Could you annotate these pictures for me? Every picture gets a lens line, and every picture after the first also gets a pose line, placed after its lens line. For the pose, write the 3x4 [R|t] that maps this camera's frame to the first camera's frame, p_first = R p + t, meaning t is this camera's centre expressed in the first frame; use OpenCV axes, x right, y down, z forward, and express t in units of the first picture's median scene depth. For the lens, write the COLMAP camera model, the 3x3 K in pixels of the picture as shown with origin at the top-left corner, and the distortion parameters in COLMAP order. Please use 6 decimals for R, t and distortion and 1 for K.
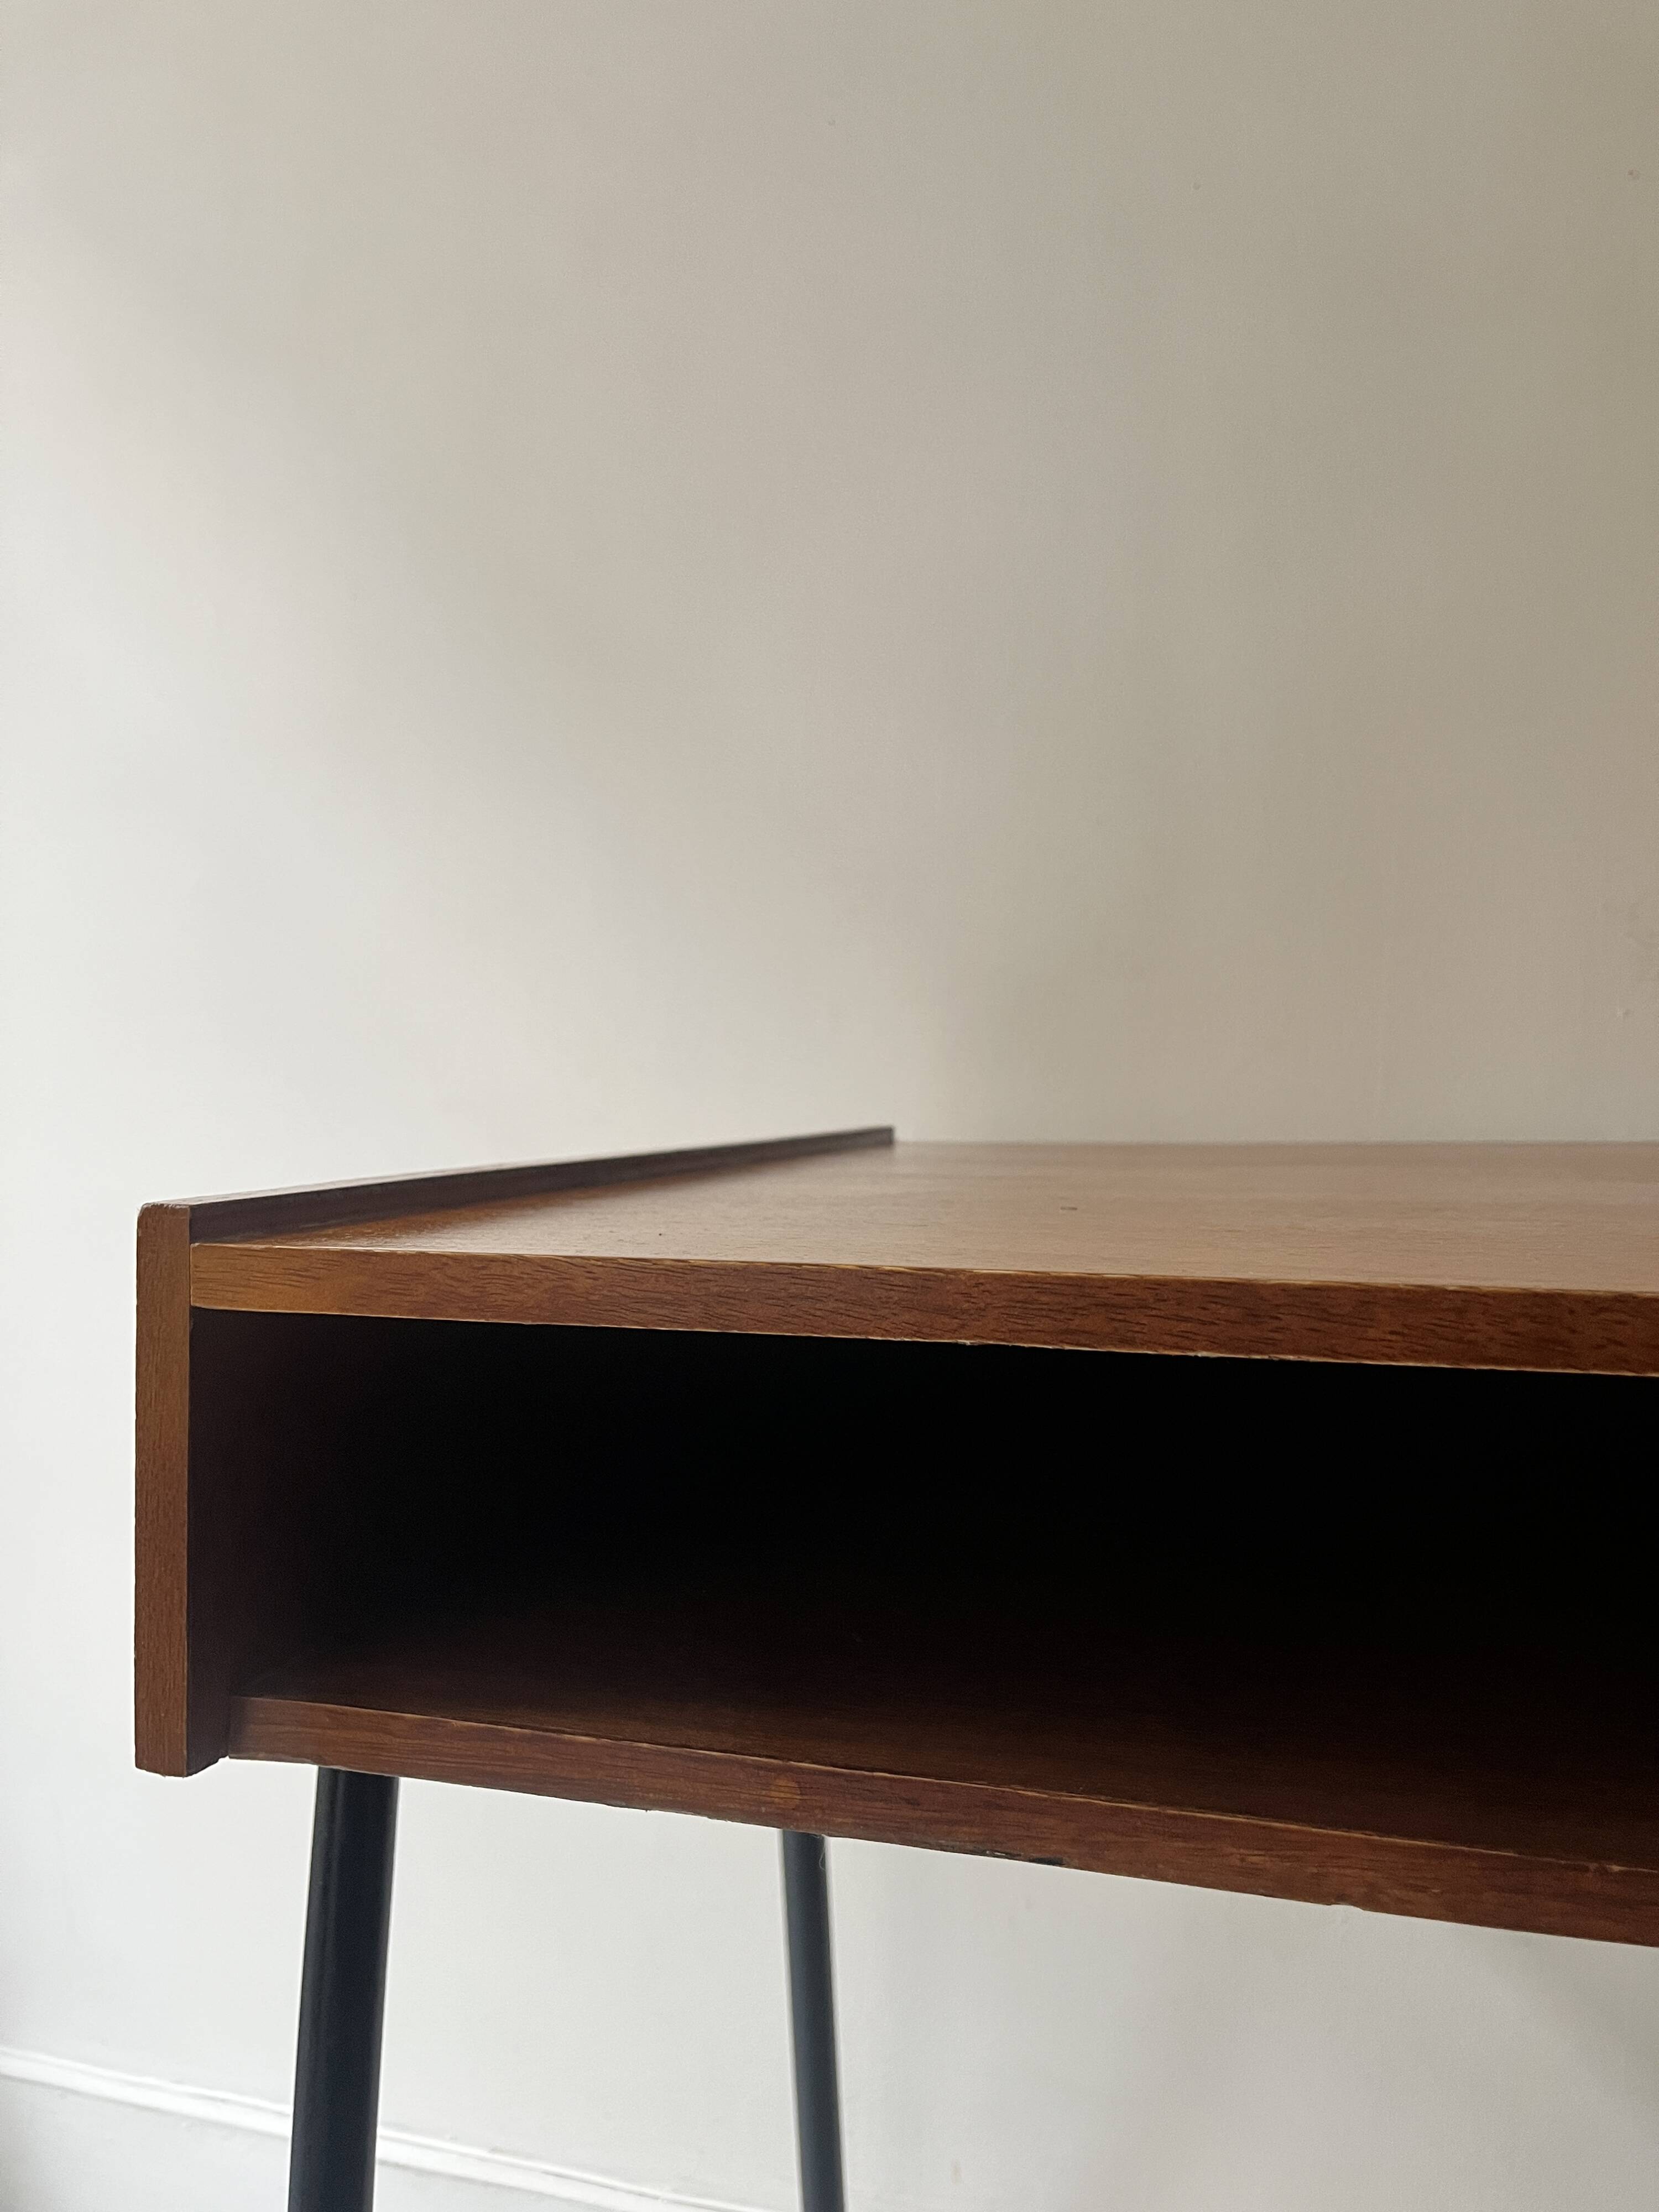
lens RADIAL K [[1694.7, 0, 840.1], [0, 1694.7, 1103.0], [0, 0, 1]] dist [0.054823, -0.072782]
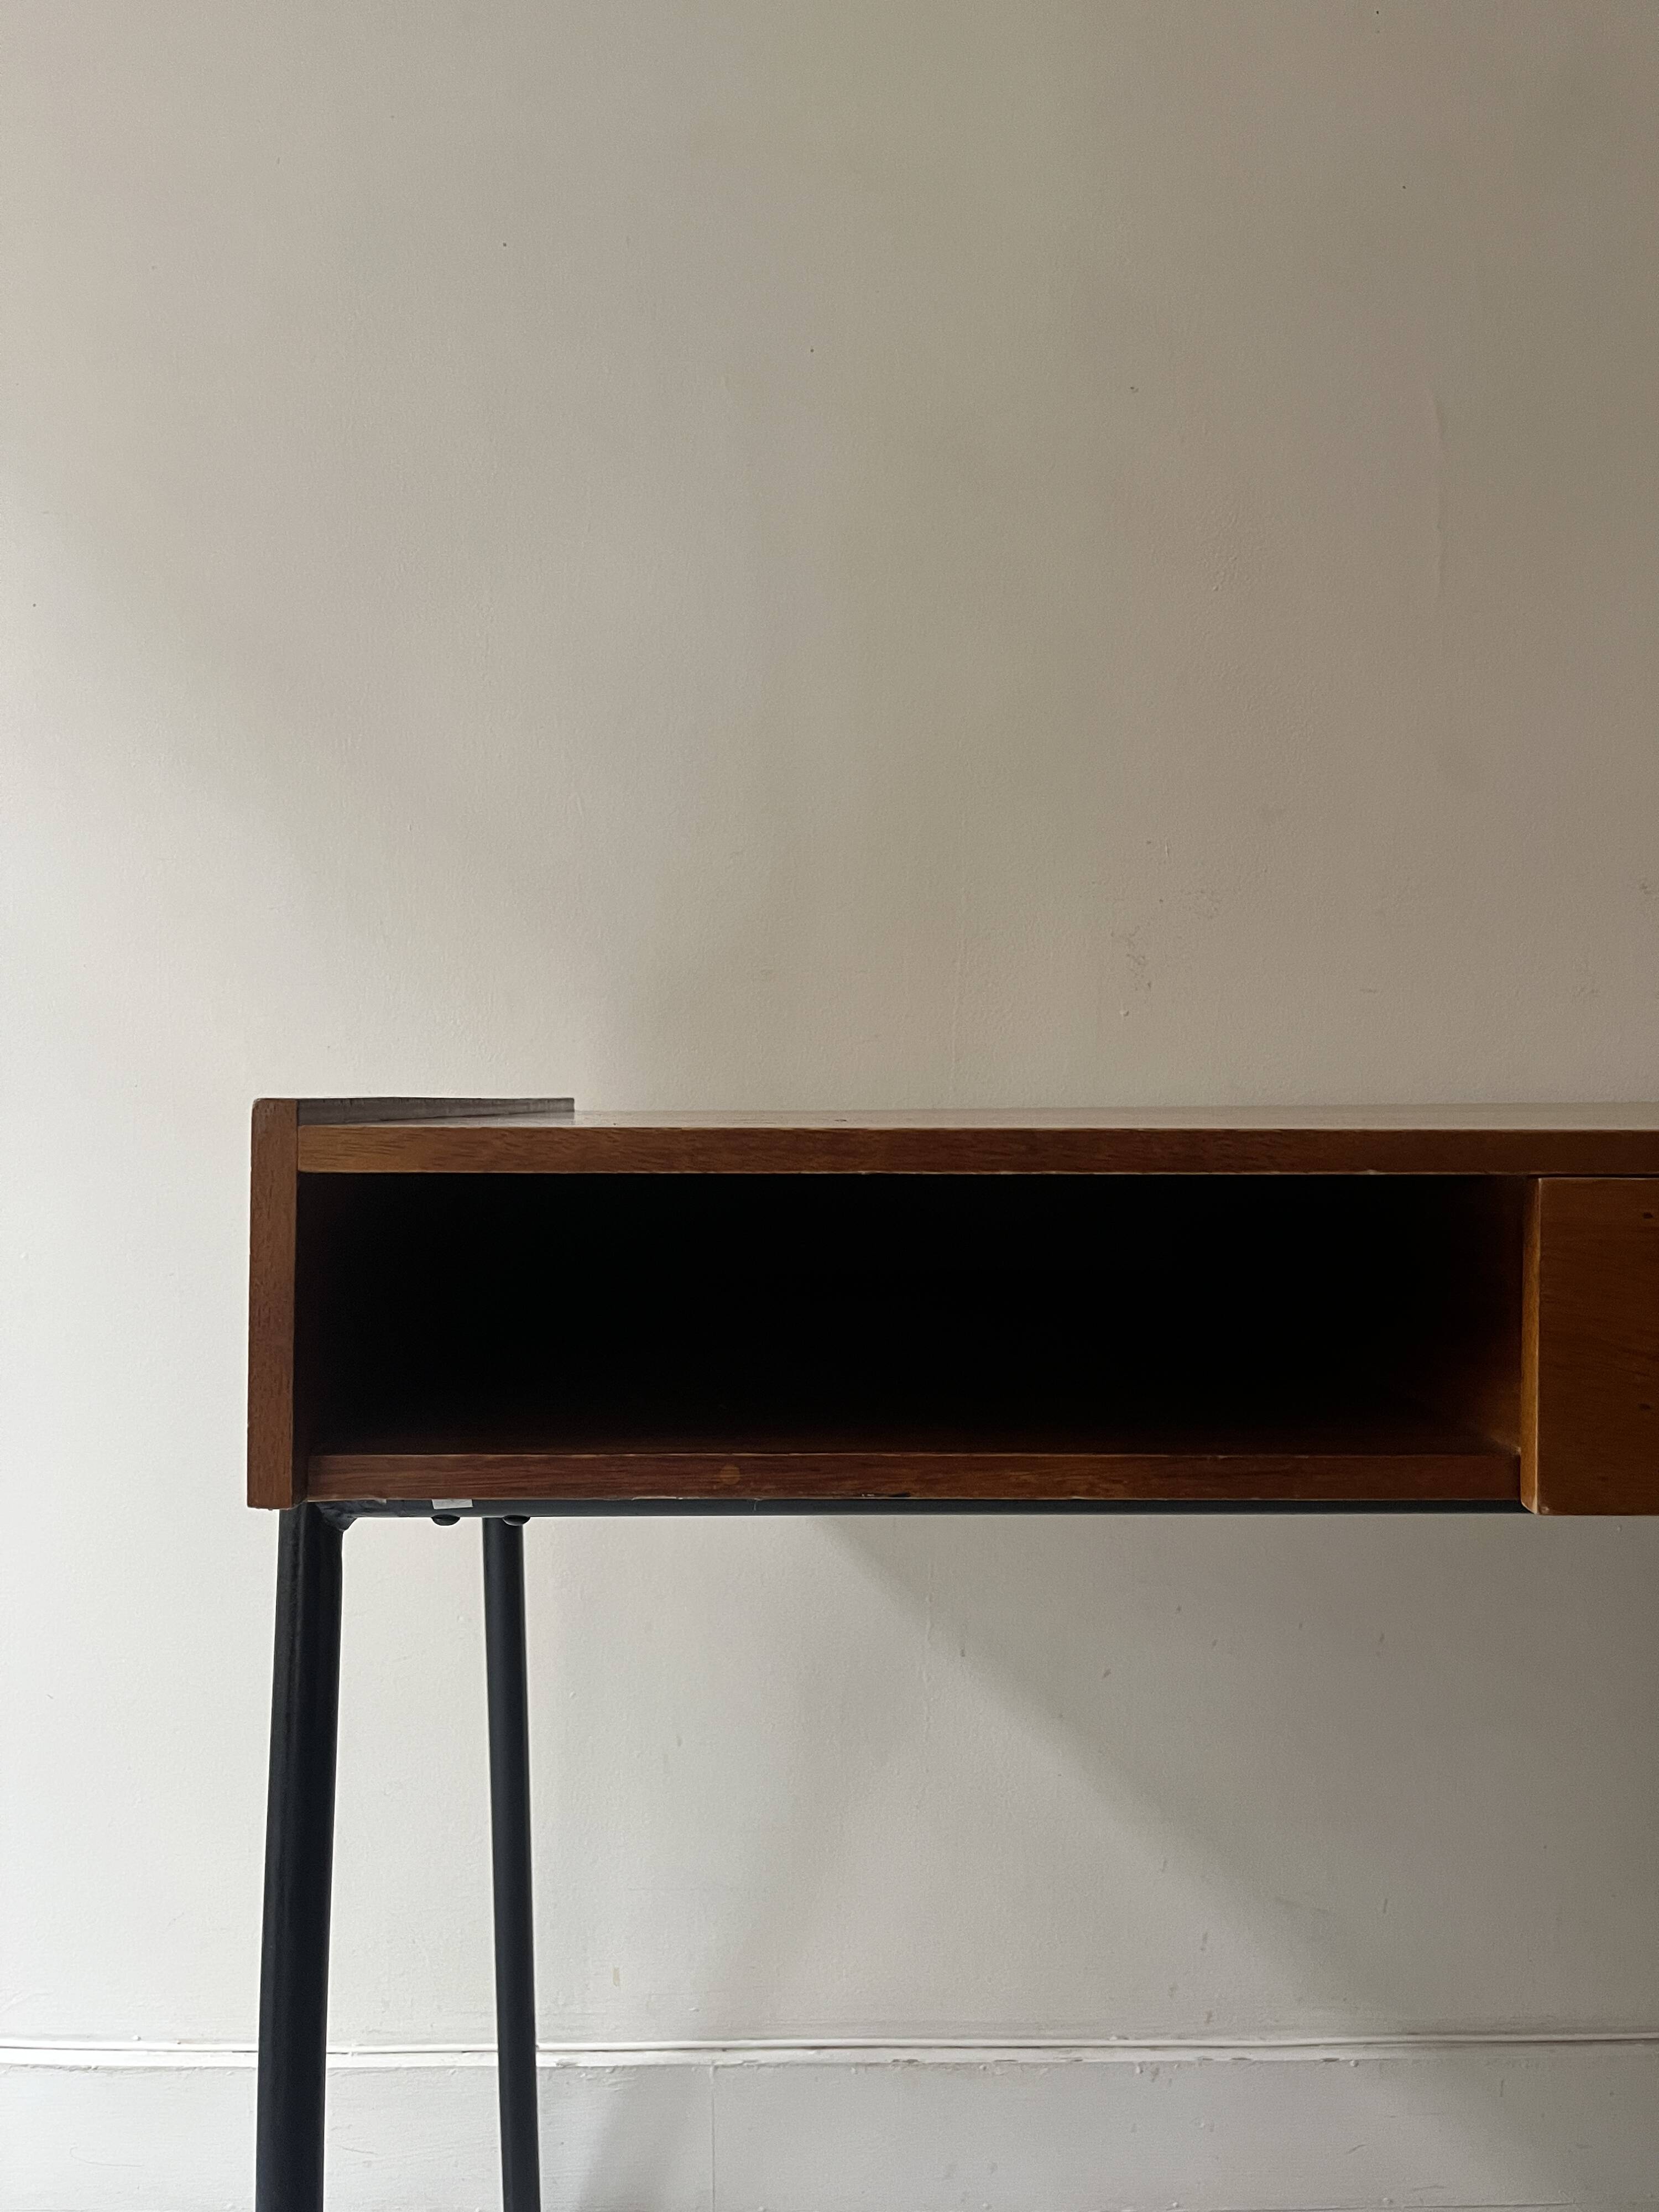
lens RADIAL K [[1694.7, 0, 829.3], [0, 1694.7, 1117.2], [0, 0, 1]] dist [0.054823, -0.072782]
pose [[0.952732, -0.000277, 0.303813, -0.414342], [0.002211, 0.999979, -0.006023, 0.089825], [-0.303805, 0.006410, 0.952713, -0.496784]]
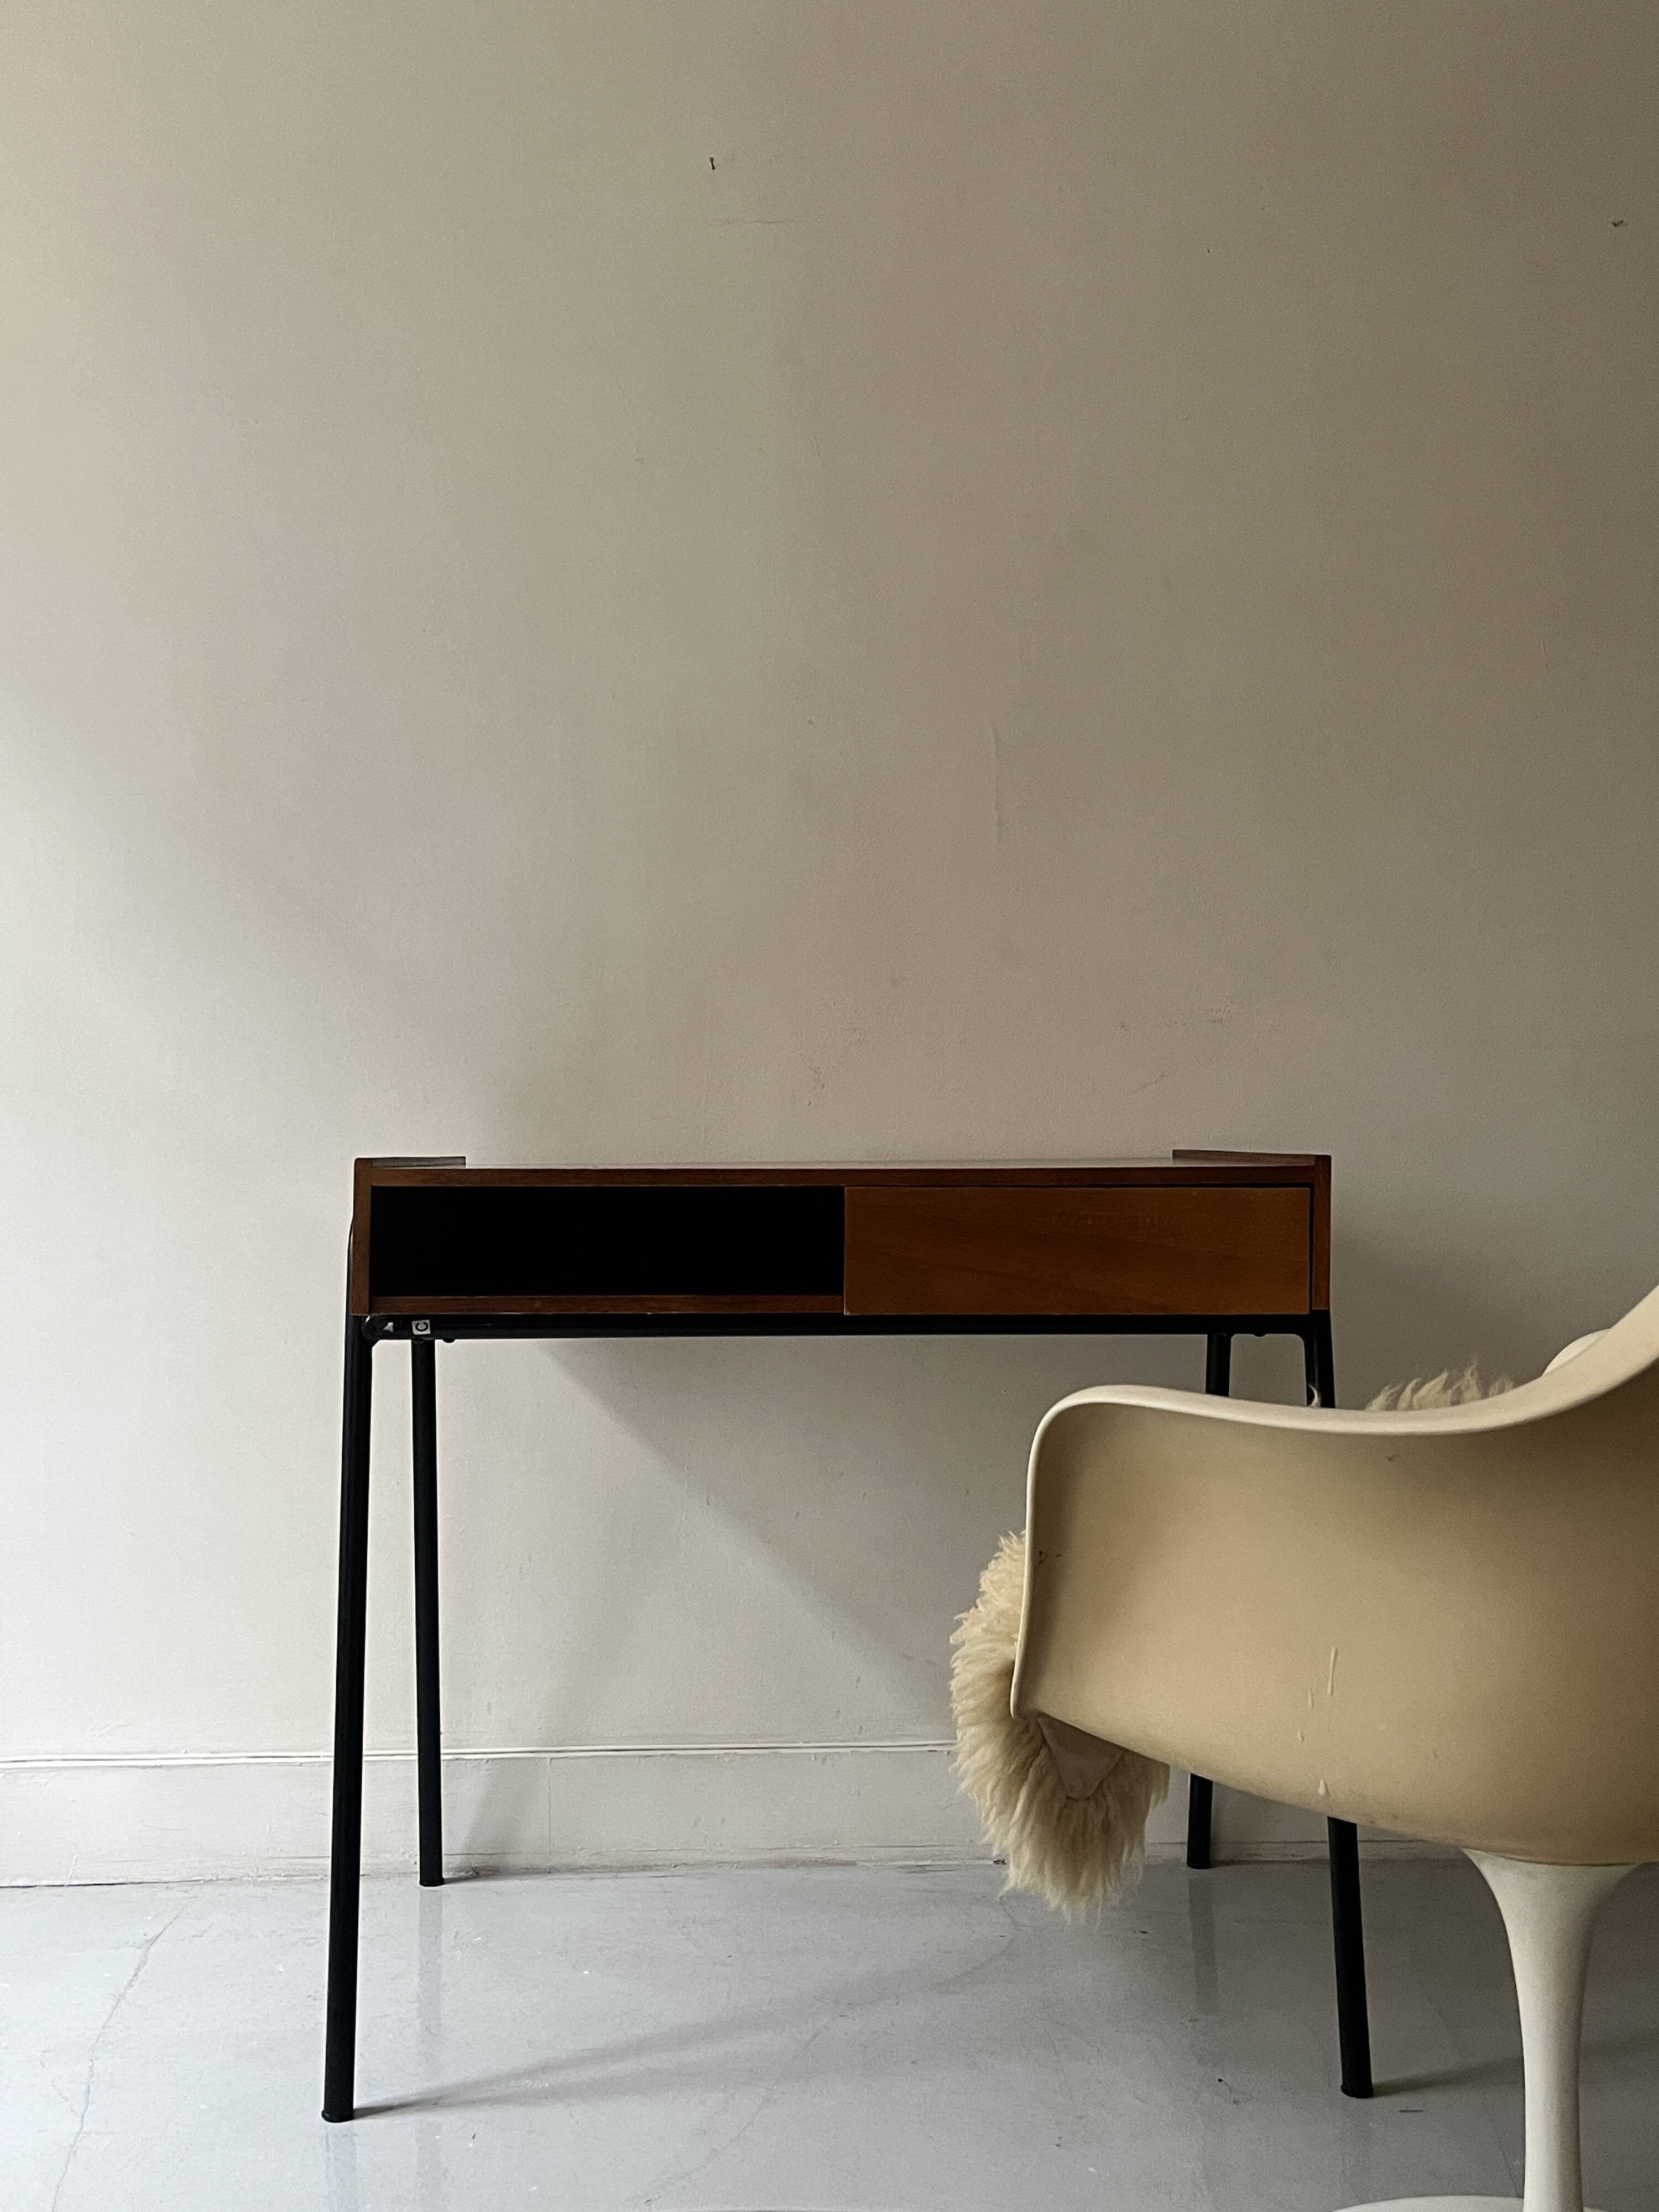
lens RADIAL K [[2247.4, 0, 828.4], [0, 2247.4, 1104.7], [0, 0, 1]] dist [0.026772, 0.000000]
pose [[0.943912, 0.009040, 0.330074, -1.122895], [0.004414, 0.999190, -0.039988, 0.153352], [-0.330169, 0.039202, 0.943108, -4.168996]]
